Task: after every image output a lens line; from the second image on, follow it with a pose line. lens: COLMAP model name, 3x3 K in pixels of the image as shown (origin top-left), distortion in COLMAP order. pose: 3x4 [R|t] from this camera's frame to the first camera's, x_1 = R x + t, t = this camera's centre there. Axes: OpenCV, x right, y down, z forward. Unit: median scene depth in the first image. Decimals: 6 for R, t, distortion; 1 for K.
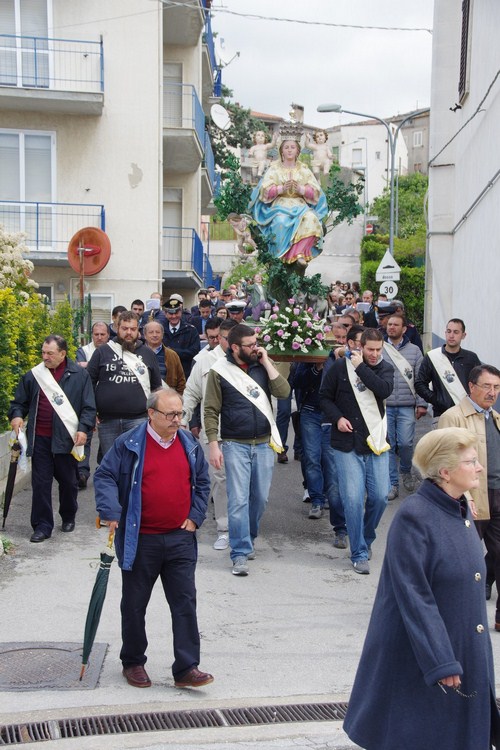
lens RADIAL K [[1439.7, 0, 250.0], [0, 1439.7, 375.0], [0, 0, 1]] dist [0.334591, 1.876427]
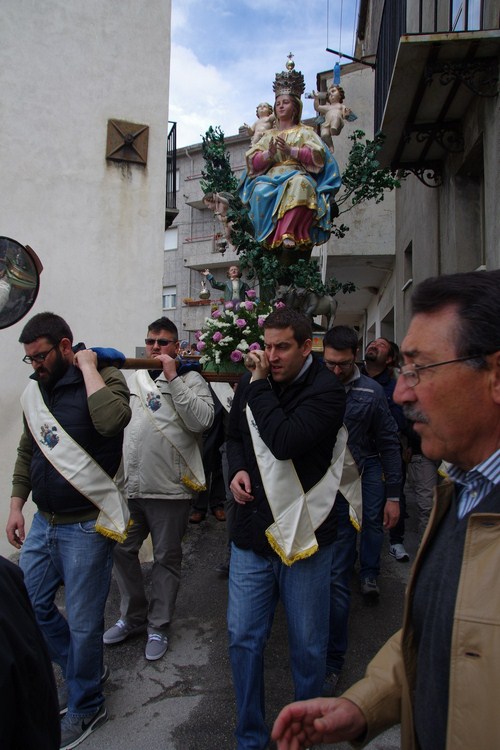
lens RADIAL K [[610.5, 0, 250.0], [0, 610.5, 375.0], [0, 0, 1]] dist [-0.074816, -0.000929]
pose [[0.904816, -0.008650, -0.425716, 0.131787], [-0.014779, 0.998553, -0.051699, 0.001974], [0.425547, 0.053069, 0.903379, 0.651316]]
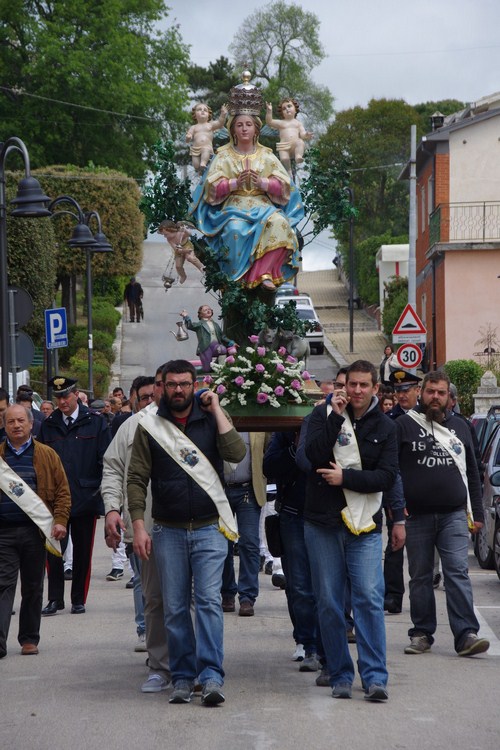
lens RADIAL K [[3373.5, 0, 250.0], [0, 3373.5, 375.0], [0, 0, 1]] dist [2.054593, -1.084187]
pose [[0.999078, -0.042940, 0.000196, 0.022371], [0.042722, 0.993536, -0.105170, 0.122616], [0.004321, 0.105082, 0.994454, -0.557818]]
